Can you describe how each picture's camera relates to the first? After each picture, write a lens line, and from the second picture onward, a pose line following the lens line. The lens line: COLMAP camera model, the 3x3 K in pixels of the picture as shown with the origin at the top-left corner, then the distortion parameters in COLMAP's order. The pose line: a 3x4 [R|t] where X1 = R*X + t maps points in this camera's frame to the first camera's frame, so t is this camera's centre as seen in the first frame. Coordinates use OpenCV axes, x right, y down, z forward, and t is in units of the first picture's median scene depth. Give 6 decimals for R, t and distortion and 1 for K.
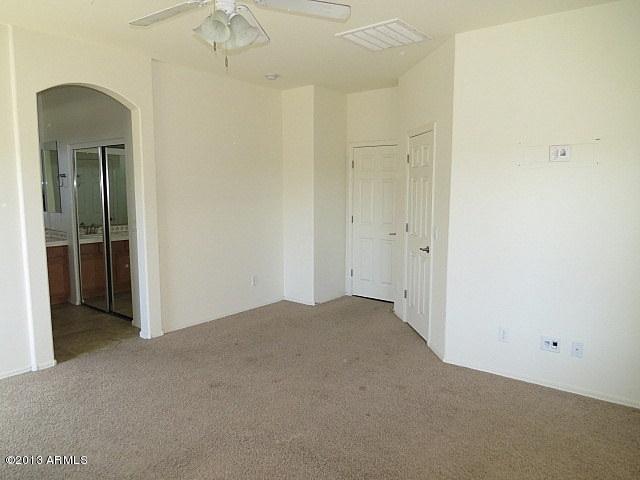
lens RADIAL K [[456.1, 0, 320.0], [0, 456.1, 240.0], [0, 0, 1]] dist [-0.022752, 0.000095]
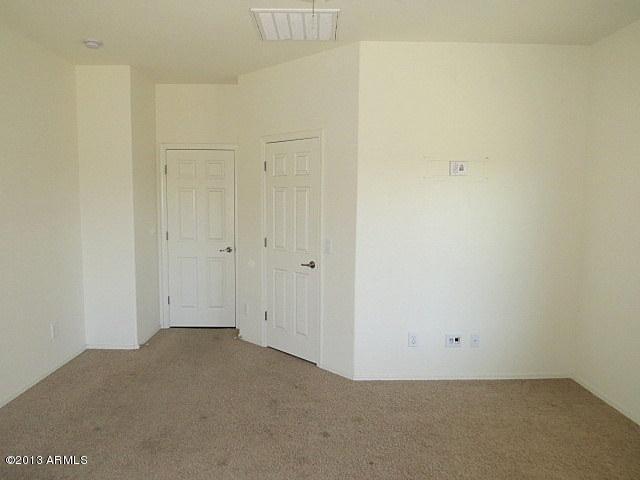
lens RADIAL K [[456.1, 0, 320.0], [0, 456.1, 240.0], [0, 0, 1]] dist [-0.022752, 0.000095]
pose [[0.774325, -0.052902, 0.630573, -0.354763], [0.066860, 0.997761, 0.001604, -0.031435], [-0.629246, 0.040918, 0.776128, 0.277348]]
